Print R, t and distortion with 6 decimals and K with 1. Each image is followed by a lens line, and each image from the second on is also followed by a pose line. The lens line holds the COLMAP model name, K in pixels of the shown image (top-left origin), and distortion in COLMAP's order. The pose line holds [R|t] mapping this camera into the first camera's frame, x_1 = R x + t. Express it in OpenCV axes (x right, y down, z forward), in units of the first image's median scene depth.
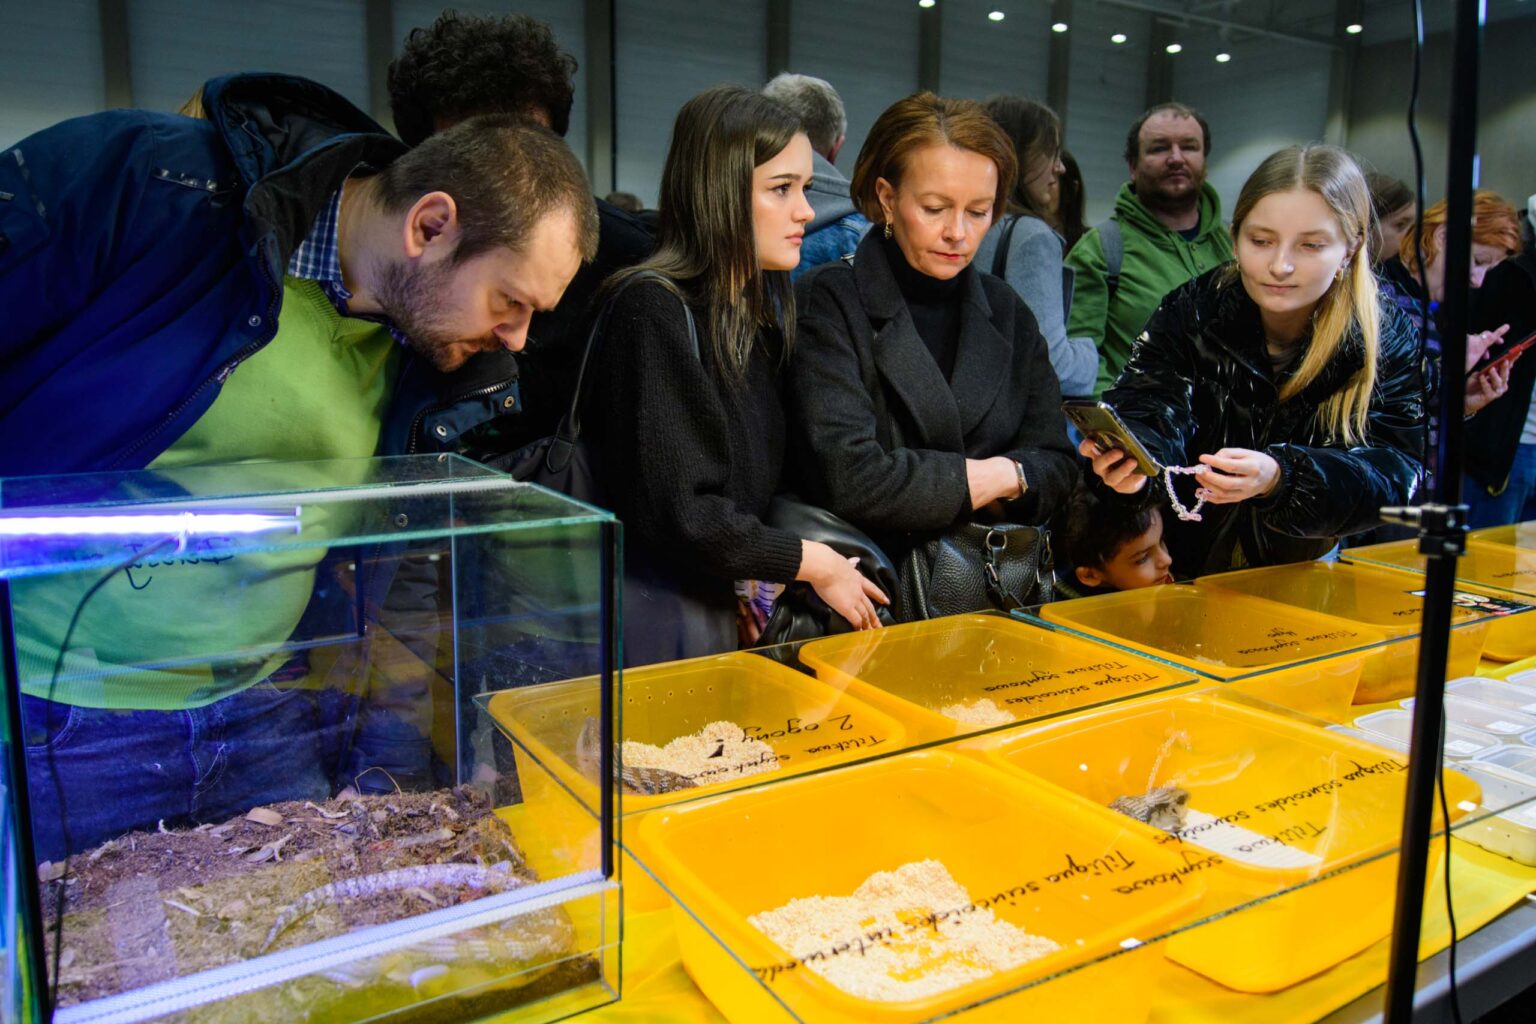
lens RADIAL K [[1135.3, 0, 770.2], [0, 1135.3, 514.8], [0, 0, 1]] dist [-0.014907, 0.001011]
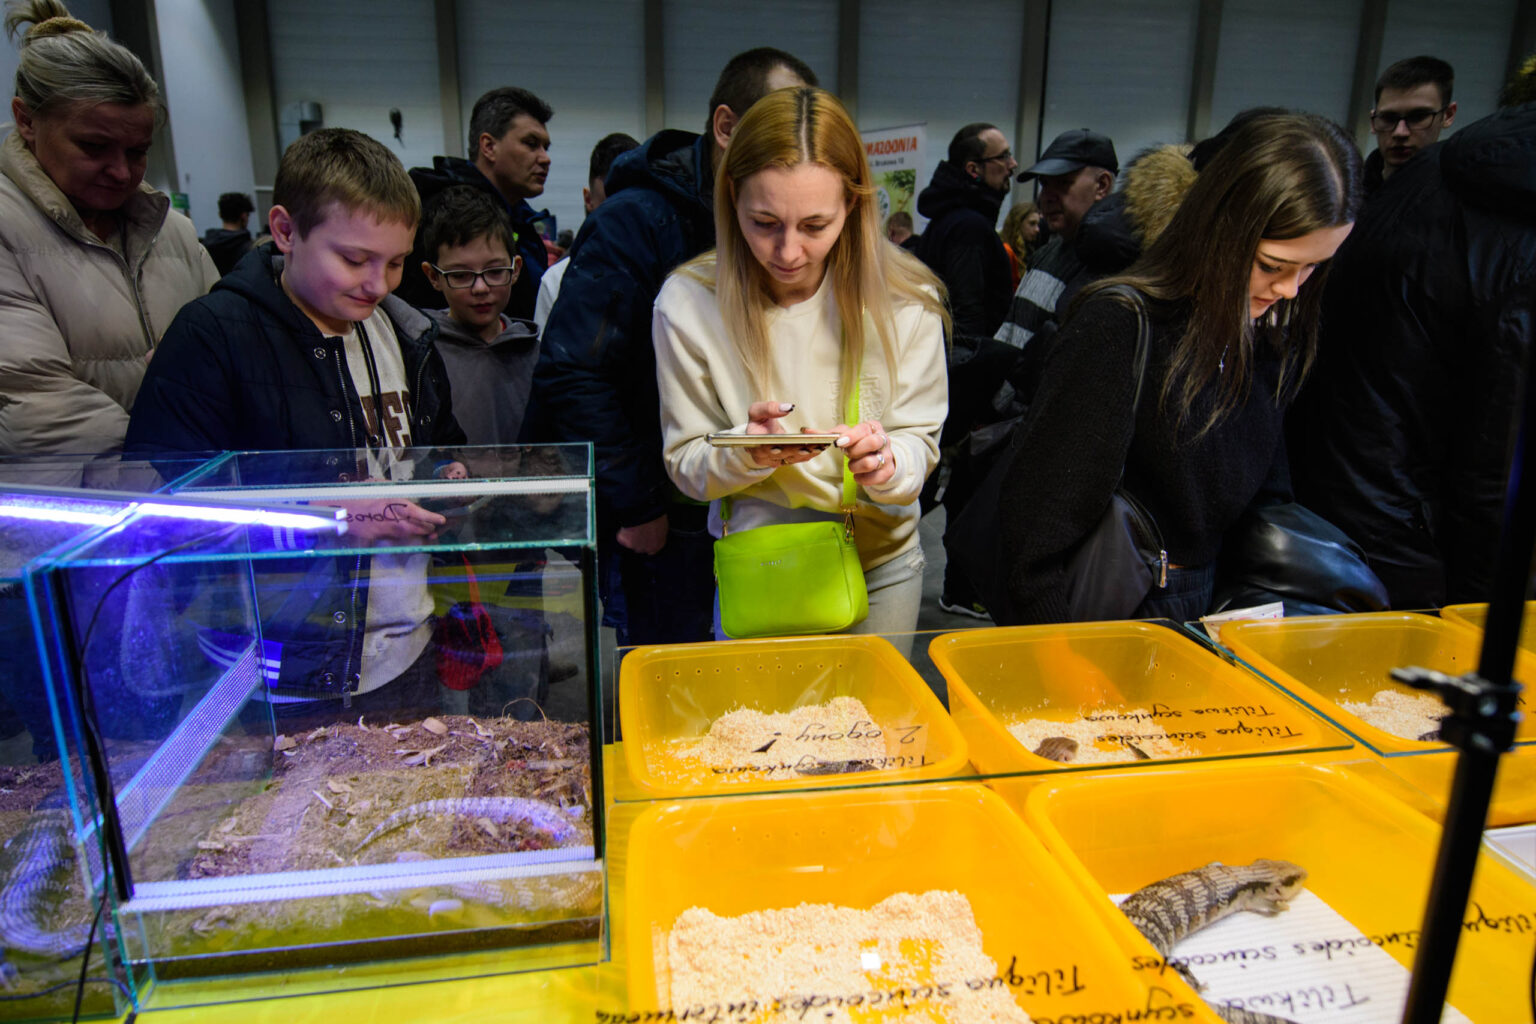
lens RADIAL K [[946.0, 0, 763.5], [0, 946.0, 505.7], [0, 0, 1]] dist [-0.019461, -0.004936]
pose [[0.918425, 0.096163, -0.383728, 0.275186], [-0.065091, 0.993519, 0.093187, -0.100478], [0.390202, -0.060608, 0.918732, 0.199999]]
